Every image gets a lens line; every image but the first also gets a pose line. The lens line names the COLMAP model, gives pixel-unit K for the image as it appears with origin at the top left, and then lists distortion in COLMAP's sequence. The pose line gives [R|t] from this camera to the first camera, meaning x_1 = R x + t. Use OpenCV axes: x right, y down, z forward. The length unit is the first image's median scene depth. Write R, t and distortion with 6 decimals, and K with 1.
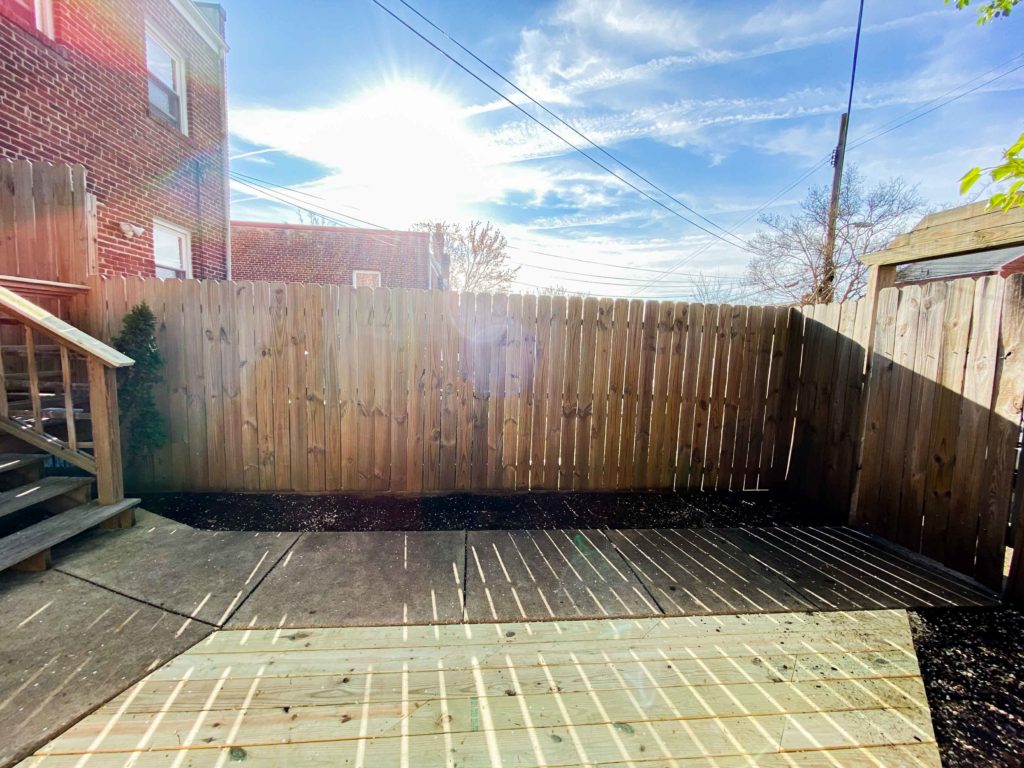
lens RADIAL K [[408.8, 0, 512.0], [0, 408.8, 384.0], [0, 0, 1]] dist [-0.001721, -0.000582]
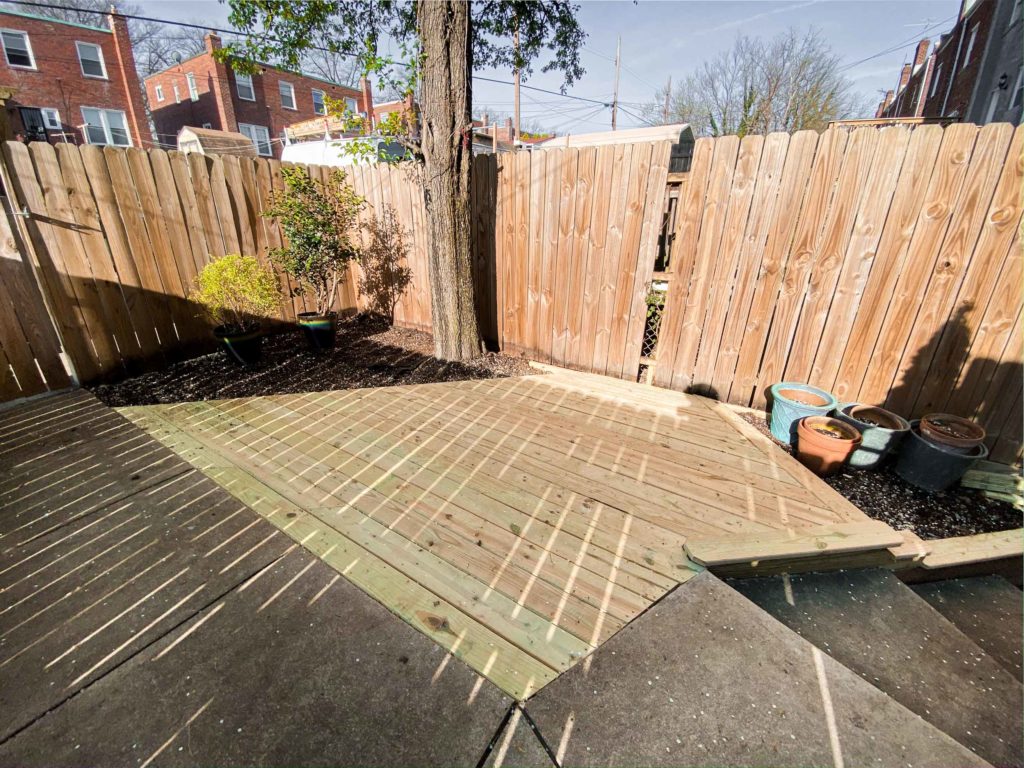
lens RADIAL K [[408.8, 0, 512.0], [0, 408.8, 384.0], [0, 0, 1]] dist [-0.001721, -0.000582]
pose [[-0.777865, -0.283793, 0.560703, -0.816964], [0.025144, 0.877457, 0.478996, -0.130330], [-0.627928, 0.386693, -0.675407, 1.098833]]
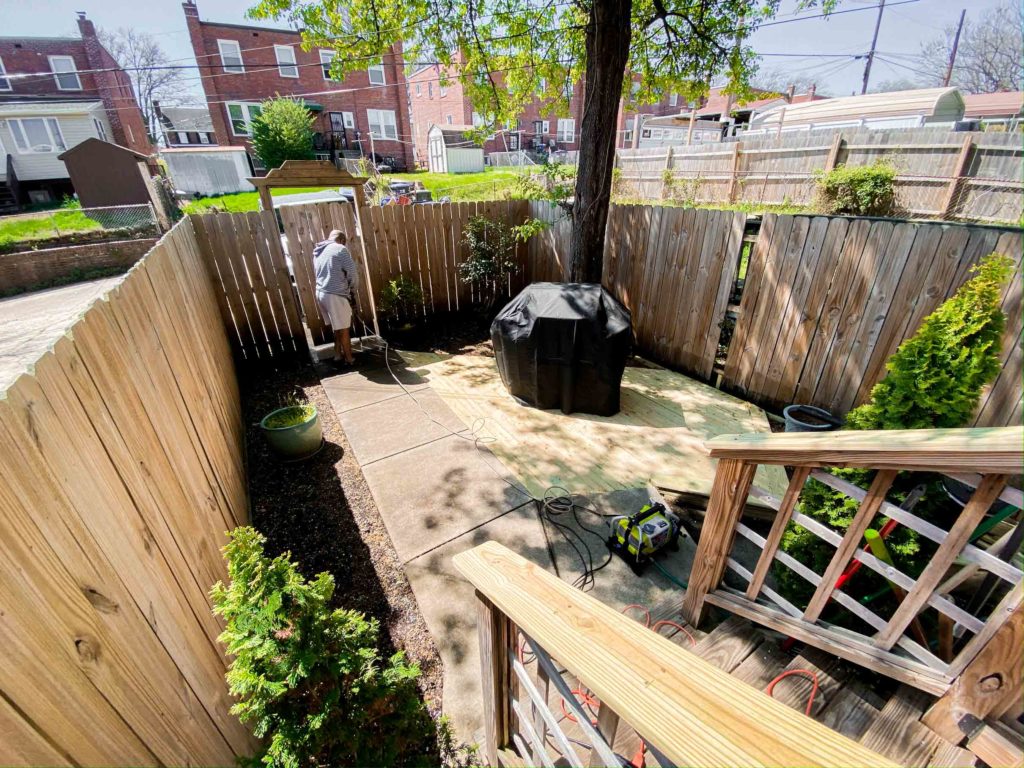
lens RADIAL K [[408.8, 0, 512.0], [0, 408.8, 384.0], [0, 0, 1]] dist [-0.001721, -0.000582]
pose [[-0.439858, -0.429852, 0.788512, -1.545096], [0.083822, 0.854527, 0.512598, -0.542942], [-0.894147, 0.291565, -0.339840, 1.318326]]
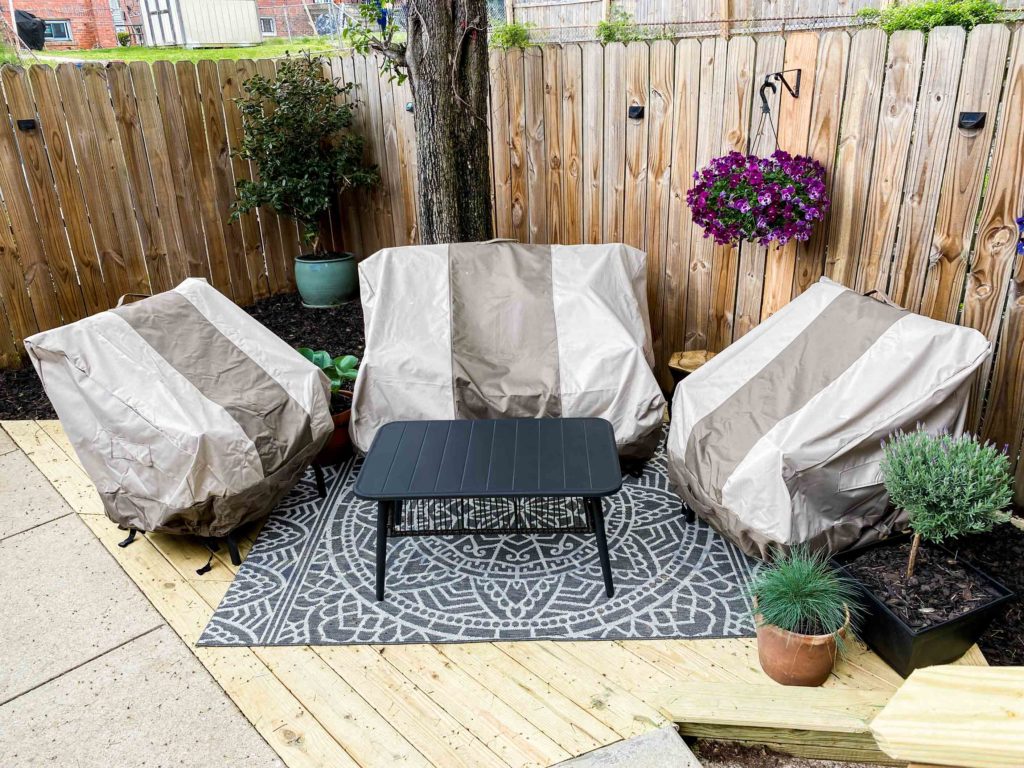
lens RADIAL K [[766.2, 0, 512.0], [0, 766.2, 384.0], [0, 0, 1]] dist [-0.066141, 0.122598]
pose [[-0.622182, -0.319406, 0.714751, -1.212942], [0.088633, 0.878376, 0.469681, -0.328319], [-0.777839, 0.355578, -0.518200, 1.001696]]
